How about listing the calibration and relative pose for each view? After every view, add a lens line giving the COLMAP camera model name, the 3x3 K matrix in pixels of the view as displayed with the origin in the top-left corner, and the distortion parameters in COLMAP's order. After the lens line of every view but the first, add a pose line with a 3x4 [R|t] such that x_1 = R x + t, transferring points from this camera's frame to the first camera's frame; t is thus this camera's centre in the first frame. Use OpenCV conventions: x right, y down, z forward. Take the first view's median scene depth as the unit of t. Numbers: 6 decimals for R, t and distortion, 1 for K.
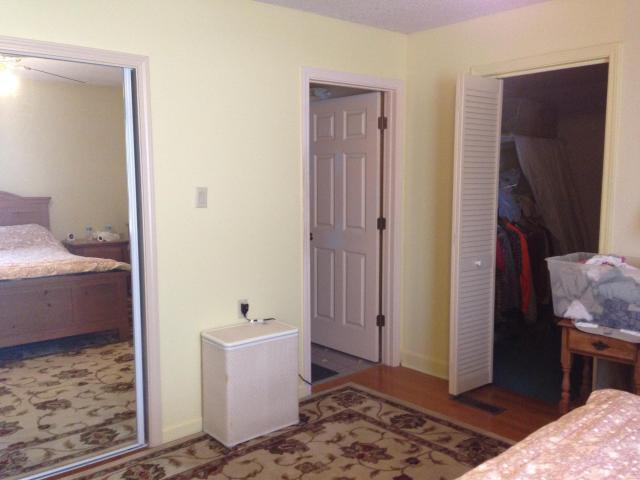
lens RADIAL K [[598.1, 0, 322.3], [0, 598.1, 235.8], [0, 0, 1]] dist [0.061413, 0.000000]
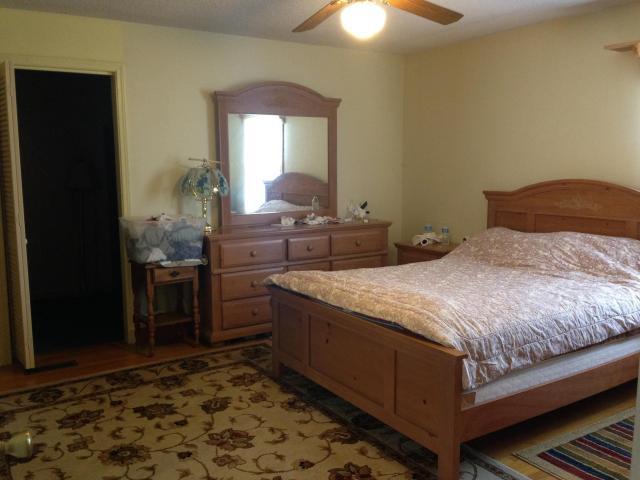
lens RADIAL K [[598.1, 0, 322.3], [0, 598.1, 242.9], [0, 0, 1]] dist [0.061413, 0.000000]
pose [[0.144161, -0.133387, 0.980523, -0.887424], [0.104379, 0.987395, 0.118976, -0.030611], [-0.984034, 0.085195, 0.156266, 0.392757]]
